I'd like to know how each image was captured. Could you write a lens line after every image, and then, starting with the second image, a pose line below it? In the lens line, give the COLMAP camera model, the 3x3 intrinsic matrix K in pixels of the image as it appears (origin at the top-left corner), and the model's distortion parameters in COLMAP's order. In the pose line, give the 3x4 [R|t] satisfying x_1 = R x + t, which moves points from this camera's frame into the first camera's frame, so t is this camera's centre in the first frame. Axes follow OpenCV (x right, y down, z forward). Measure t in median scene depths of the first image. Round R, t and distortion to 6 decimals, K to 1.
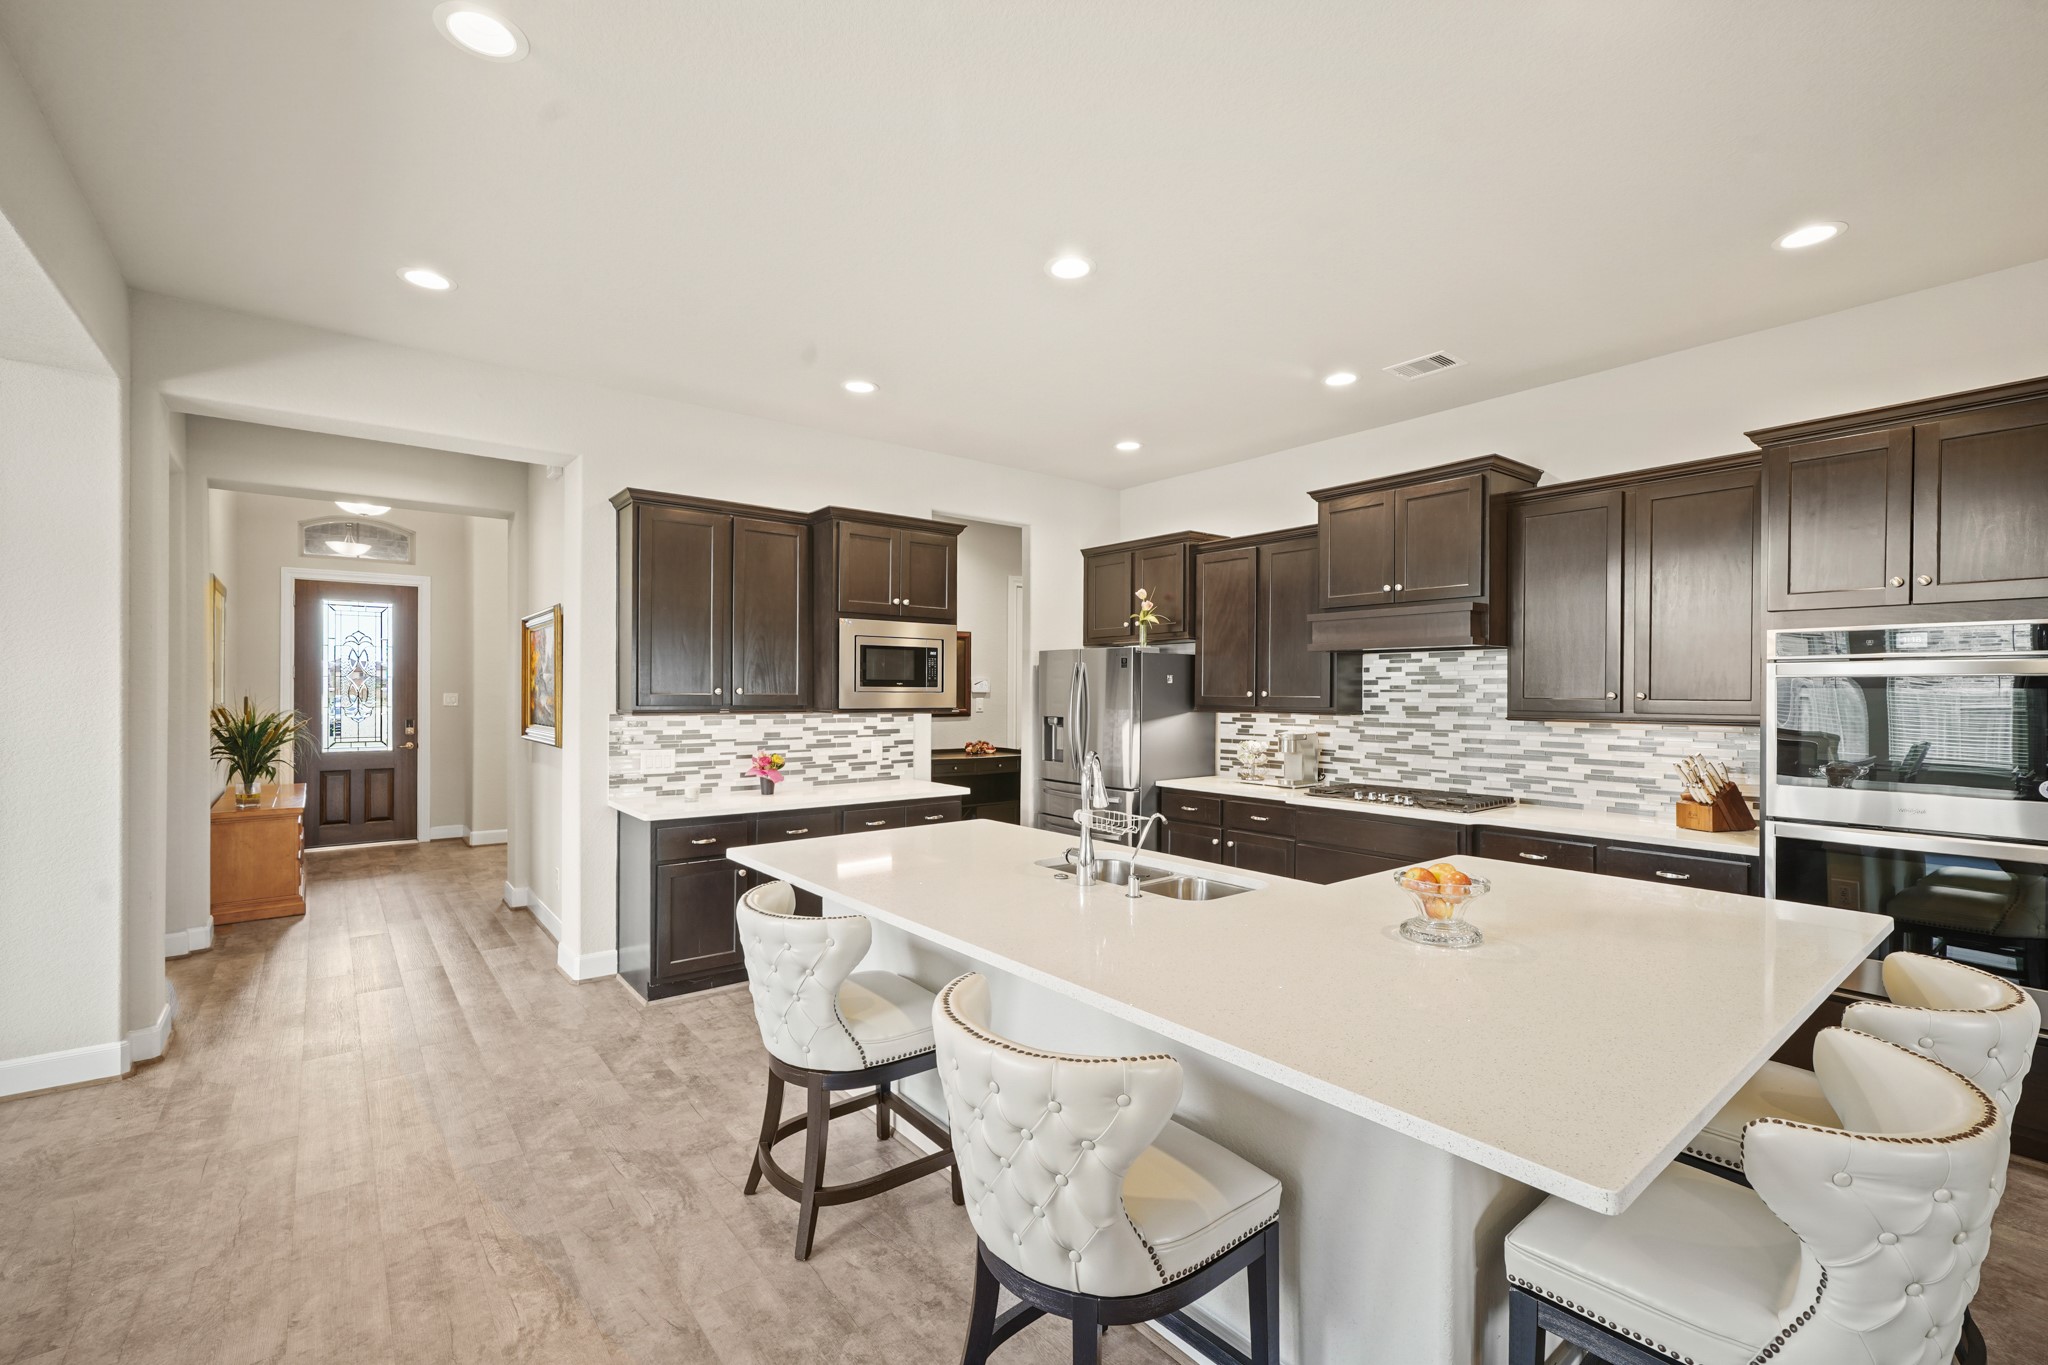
lens RADIAL K [[850.2, 0, 986.4], [0, 850.2, 684.6], [0, 0, 1]] dist [-0.001183, 0.000724]
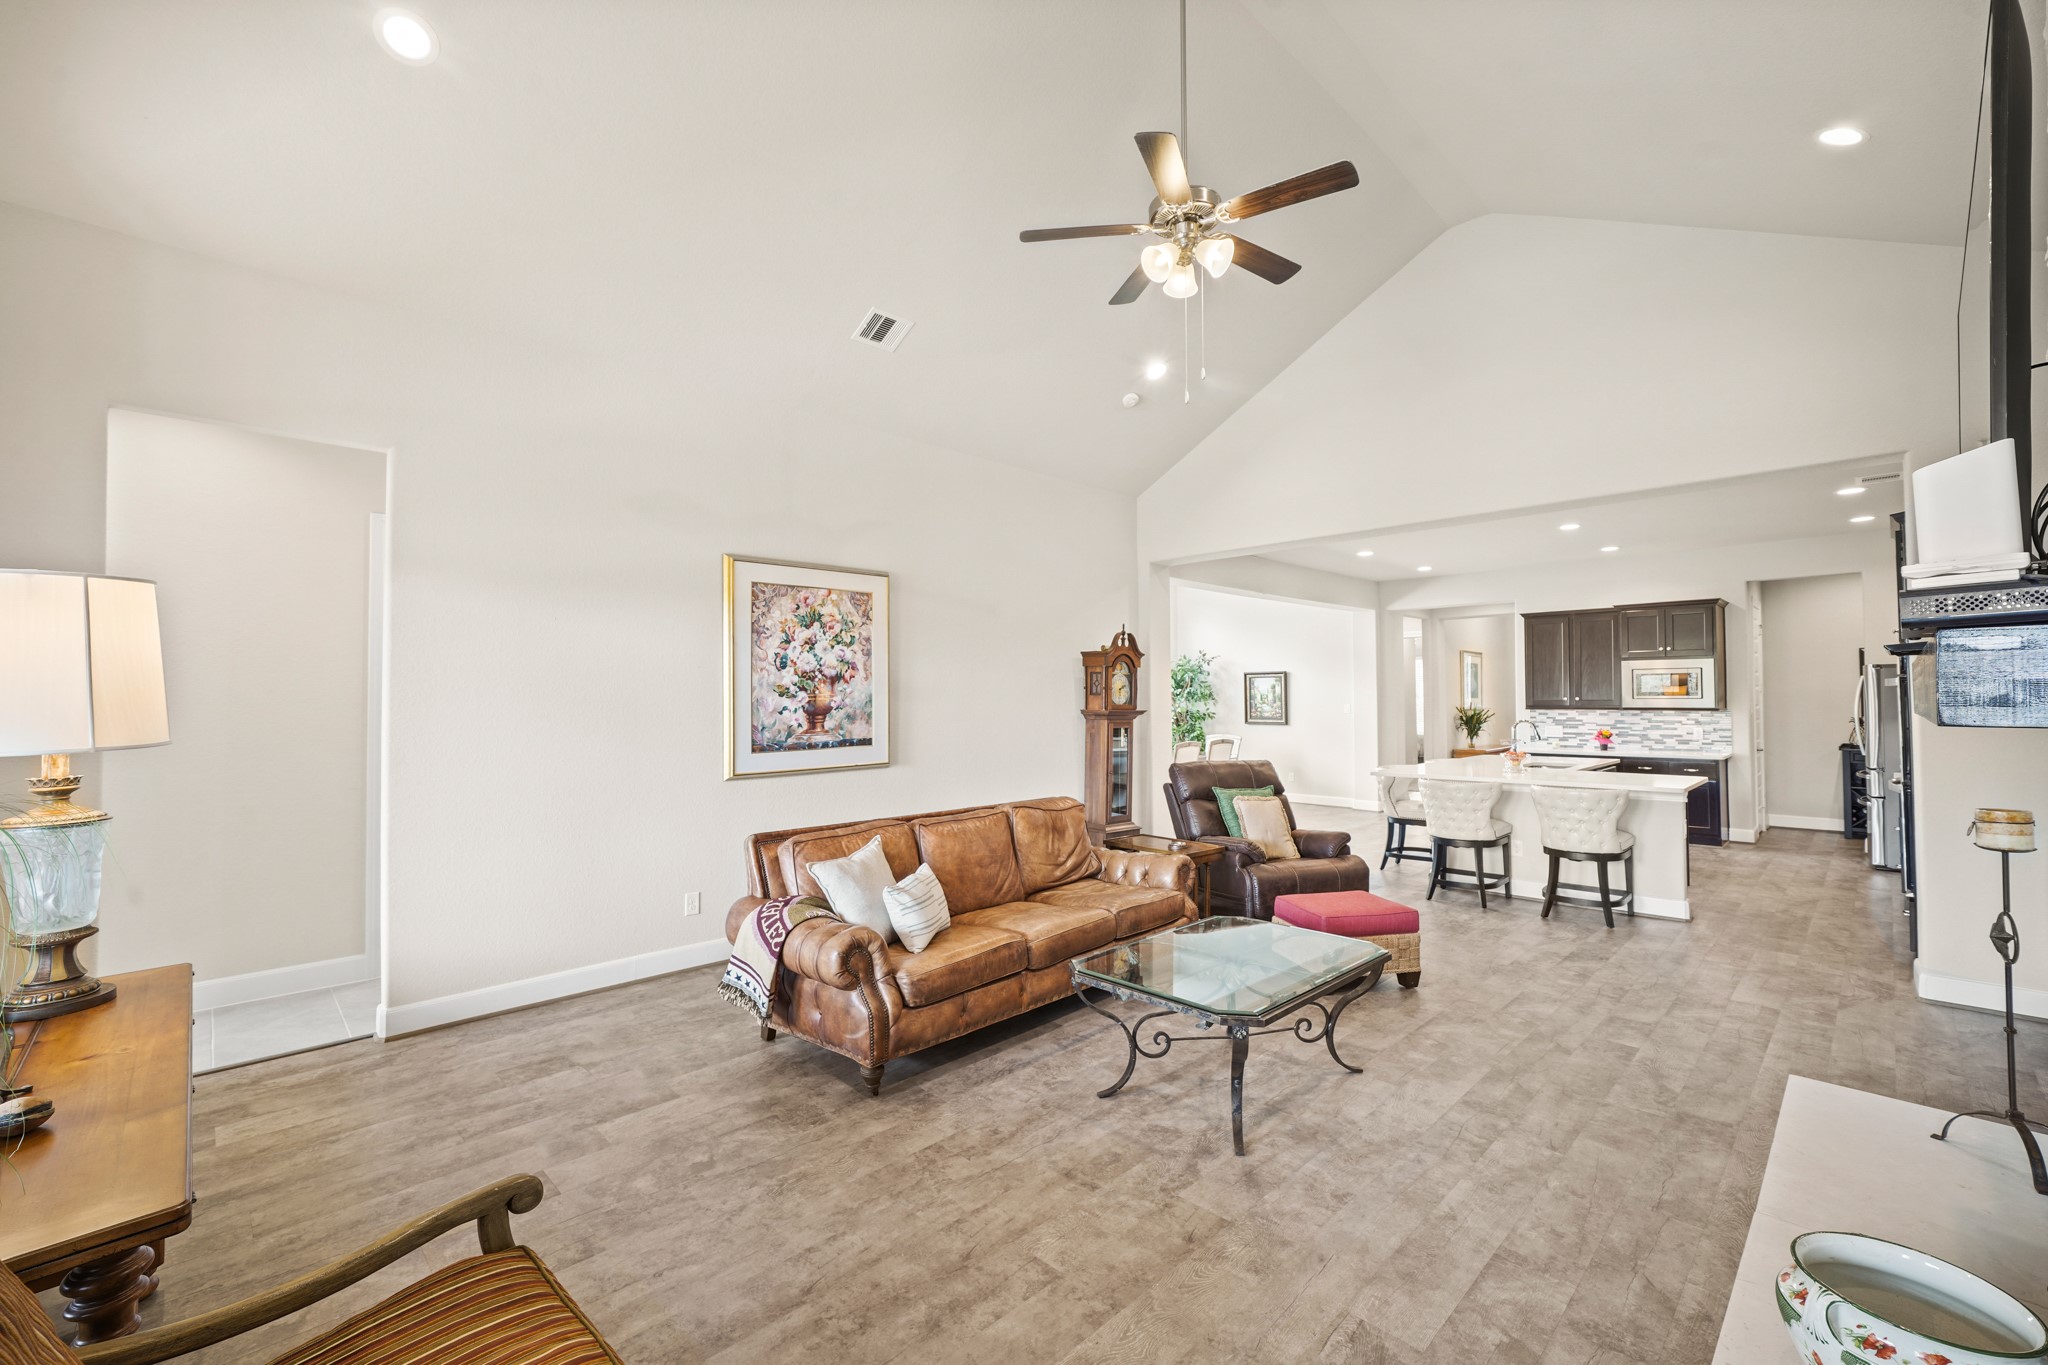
lens RADIAL K [[850.2, 0, 1019.9], [0, 850.2, 683.7], [0, 0, 1]] dist [-0.001183, 0.000724]
pose [[0.112448, -0.021700, -0.993421, 1.544322], [0.011843, 0.999720, -0.020497, -0.002462], [0.993587, -0.009461, 0.112674, -0.575914]]
